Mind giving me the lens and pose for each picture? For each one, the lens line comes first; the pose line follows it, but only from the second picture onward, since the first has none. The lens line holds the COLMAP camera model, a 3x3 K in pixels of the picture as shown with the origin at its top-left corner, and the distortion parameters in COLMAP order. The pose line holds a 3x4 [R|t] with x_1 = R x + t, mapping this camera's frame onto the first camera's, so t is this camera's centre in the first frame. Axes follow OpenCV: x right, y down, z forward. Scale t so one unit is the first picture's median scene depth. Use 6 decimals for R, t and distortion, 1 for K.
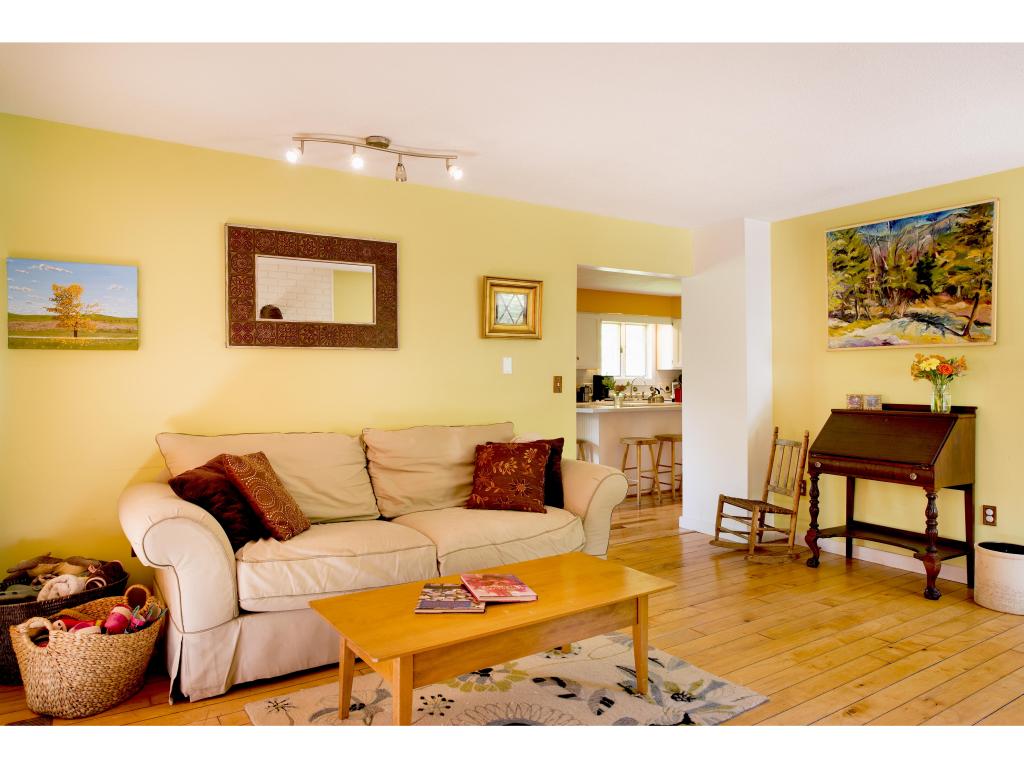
lens RADIAL K [[672.1, 0, 512.0], [0, 672.1, 384.0], [0, 0, 1]] dist [-0.002784, -0.001522]
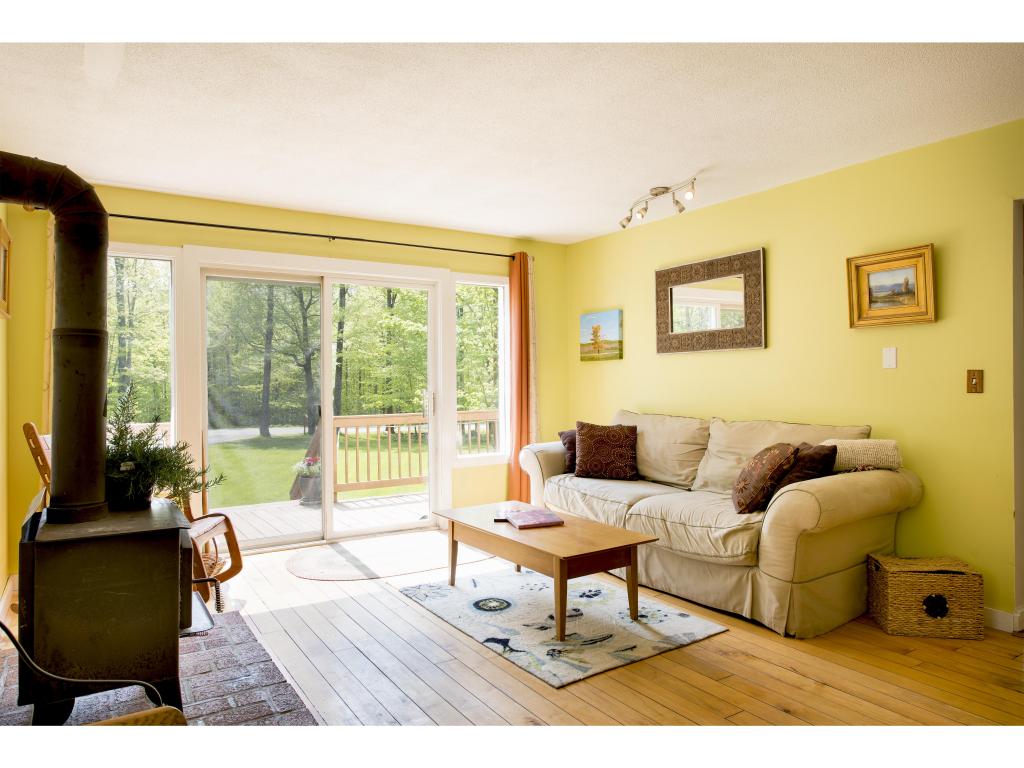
lens RADIAL K [[672.1, 0, 512.0], [0, 672.1, 384.0], [0, 0, 1]] dist [-0.002784, -0.001522]
pose [[-0.000698, -0.000447, -1.000000, 1.062656], [-0.013572, 0.999908, -0.000437, 0.014208], [0.999908, 0.013572, -0.000704, 0.712476]]
